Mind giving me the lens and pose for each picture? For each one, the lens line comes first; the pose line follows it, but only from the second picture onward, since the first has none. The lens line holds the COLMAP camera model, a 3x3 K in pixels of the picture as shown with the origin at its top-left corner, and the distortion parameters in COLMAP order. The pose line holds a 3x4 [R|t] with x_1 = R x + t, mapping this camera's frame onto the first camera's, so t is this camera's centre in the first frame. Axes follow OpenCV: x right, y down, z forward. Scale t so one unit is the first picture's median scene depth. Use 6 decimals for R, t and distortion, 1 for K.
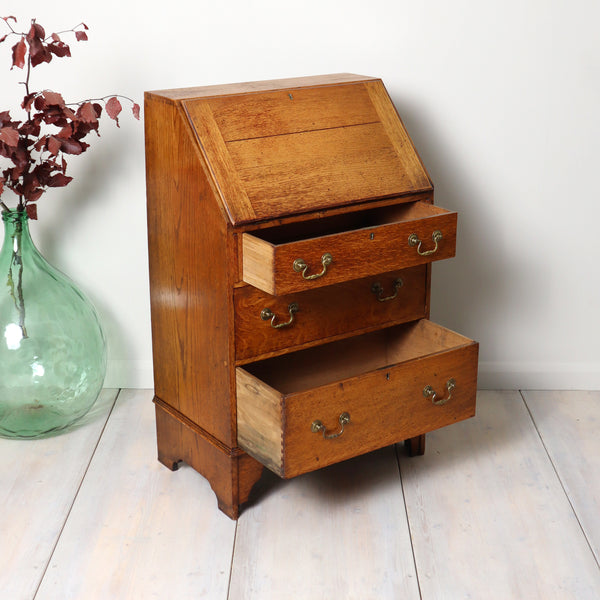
lens RADIAL K [[1146.3, 0, 298.7], [0, 1146.3, 284.7], [0, 0, 1]] dist [0.016657, 0.026378]
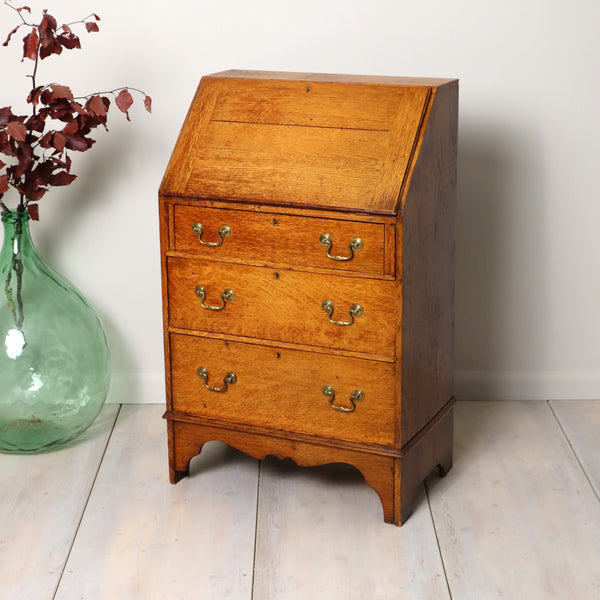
lens RADIAL K [[1384.3, 0, 299.1], [0, 1384.3, 286.1], [0, 0, 1]] dist [0.030862, 0.308731]
pose [[0.999838, -0.011843, 0.013554, -0.029813], [0.012317, 0.999296, -0.035424, 0.043601], [-0.013125, 0.035585, 0.999280, -0.159334]]
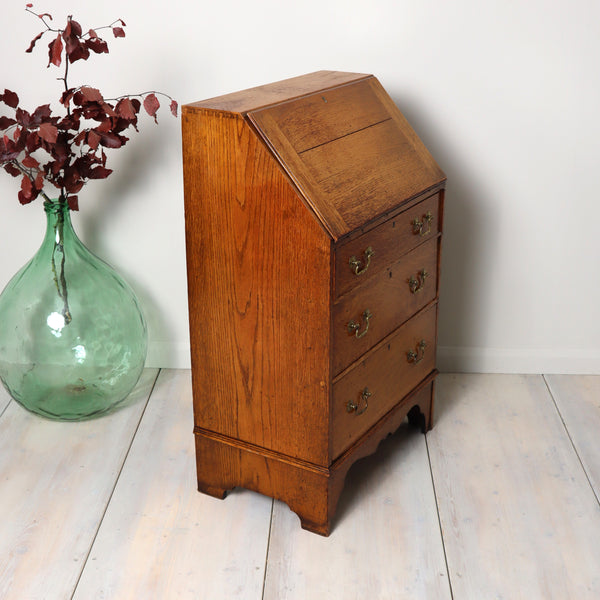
lens RADIAL K [[999.4, 0, 308.6], [0, 999.4, 301.1], [0, 0, 1]] dist [-0.009825, 0.055779]
pose [[0.999844, 0.010984, -0.013800, -0.010160], [-0.009956, 0.997318, 0.072515, -0.045561], [0.014559, -0.072367, 0.997272, 0.115707]]
